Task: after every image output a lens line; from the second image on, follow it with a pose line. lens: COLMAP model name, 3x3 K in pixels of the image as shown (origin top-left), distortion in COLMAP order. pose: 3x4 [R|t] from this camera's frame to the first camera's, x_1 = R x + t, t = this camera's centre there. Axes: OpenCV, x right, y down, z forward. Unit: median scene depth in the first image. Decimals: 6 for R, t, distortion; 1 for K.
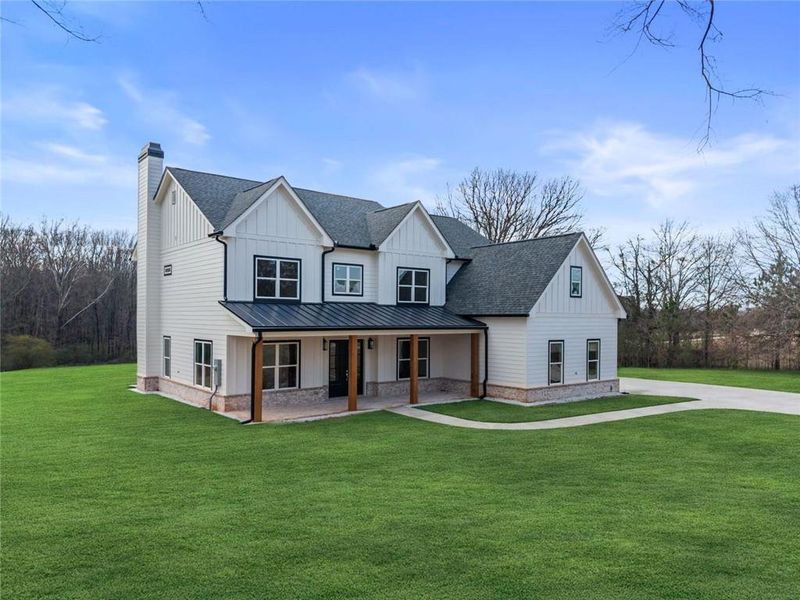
lens RADIAL K [[557.9, 0, 396.7], [0, 557.9, 318.7], [0, 0, 1]] dist [0.133778, -0.000508]
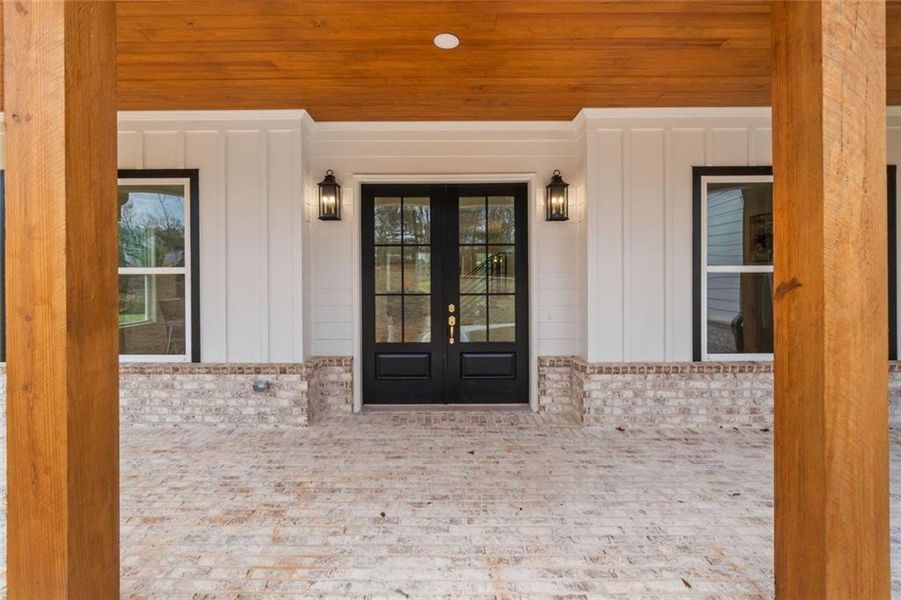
lens RADIAL K [[378.4, 0, 479.2], [0, 378.4, 273.6], [0, 0, 1]] dist [-0.001541, -0.000240]
pose [[0.775408, -0.016826, -0.631237, 0.028866], [0.011671, 0.999856, -0.012315, 0.077589], [0.631353, 0.002182, 0.775492, 0.838203]]
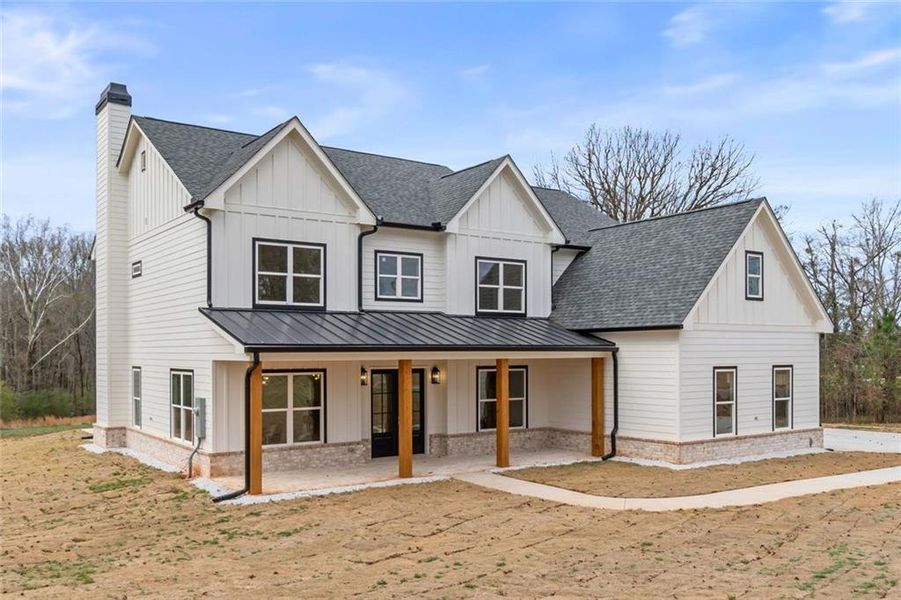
lens RADIAL K [[778.7, 0, 437.1], [0, 778.7, 345.2], [0, 0, 1]] dist [-0.059069, 0.362468]
pose [[0.998126, -0.012794, -0.059835, 0.009340], [0.012154, 0.999865, -0.011036, 0.019790], [0.059968, 0.010288, 0.998147, 0.098068]]
